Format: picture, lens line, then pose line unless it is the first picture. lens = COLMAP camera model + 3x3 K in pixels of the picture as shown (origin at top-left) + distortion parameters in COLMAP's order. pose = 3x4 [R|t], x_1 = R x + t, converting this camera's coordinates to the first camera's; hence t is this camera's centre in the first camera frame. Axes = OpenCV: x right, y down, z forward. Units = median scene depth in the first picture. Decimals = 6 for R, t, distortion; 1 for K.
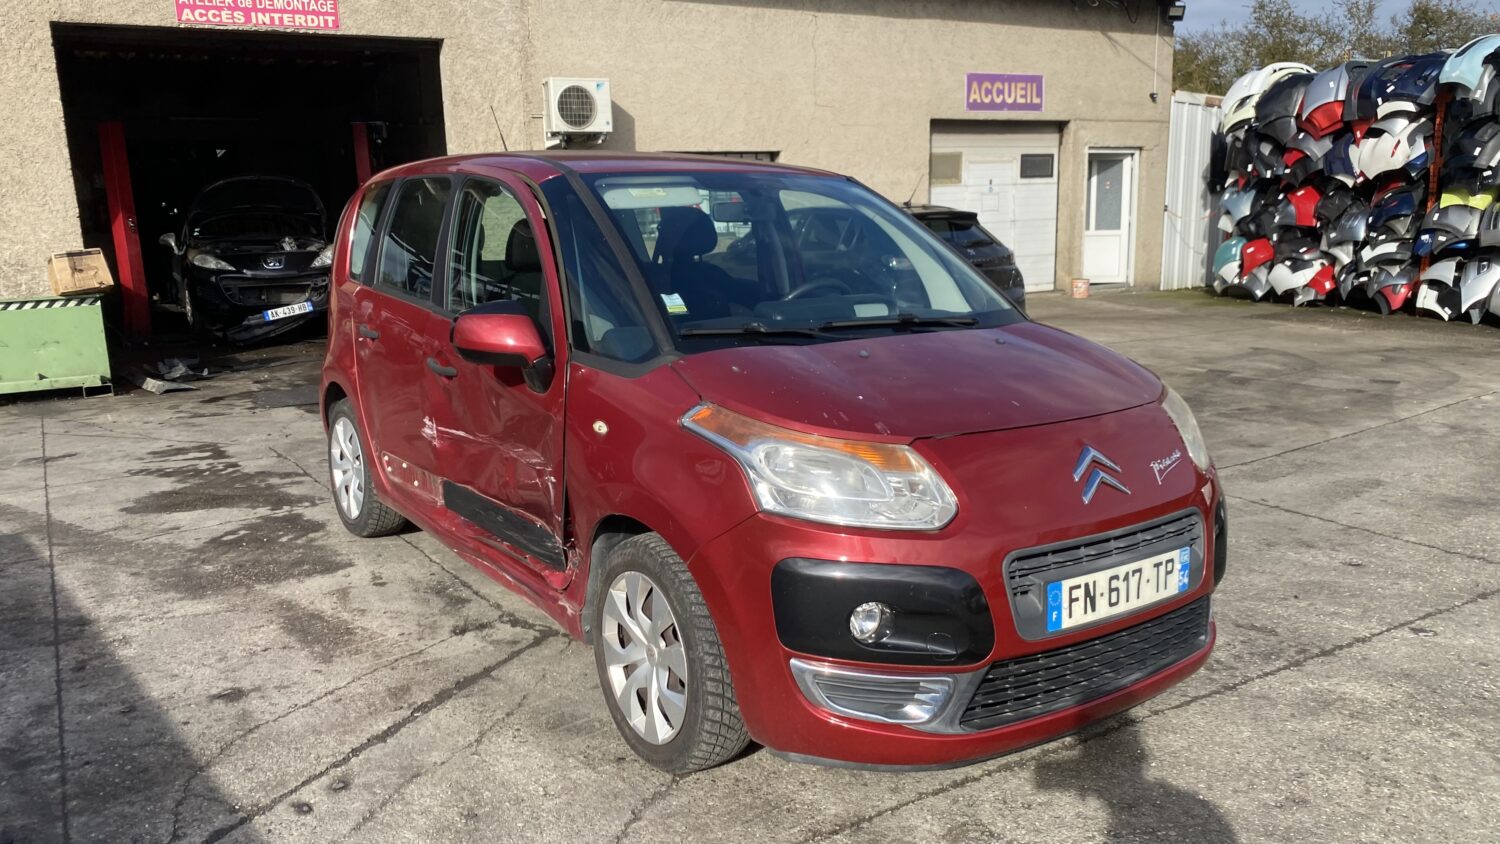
lens RADIAL K [[1172.7, 0, 736.0], [0, 1172.7, 491.8], [0, 0, 1]] dist [0.031534, -0.023488]
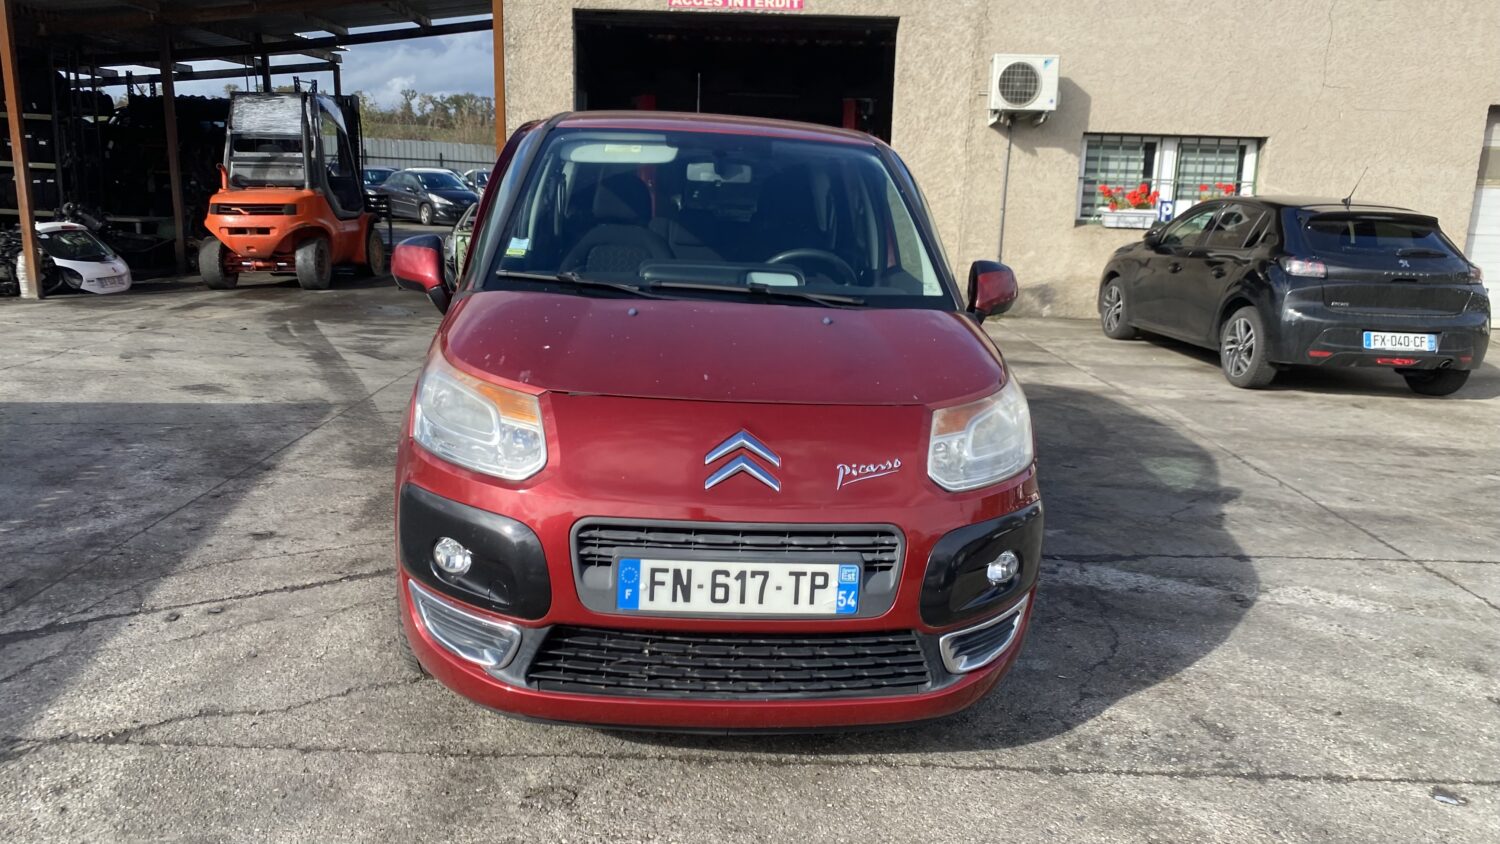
lens RADIAL K [[1172.7, 0, 733.5], [0, 1172.7, 472.3], [0, 0, 1]] dist [0.031534, -0.023488]
pose [[0.853167, 0.175420, -0.491257, 0.231090], [-0.177164, 0.983223, 0.043413, -0.013750], [0.490631, 0.049995, 0.869932, 0.061041]]
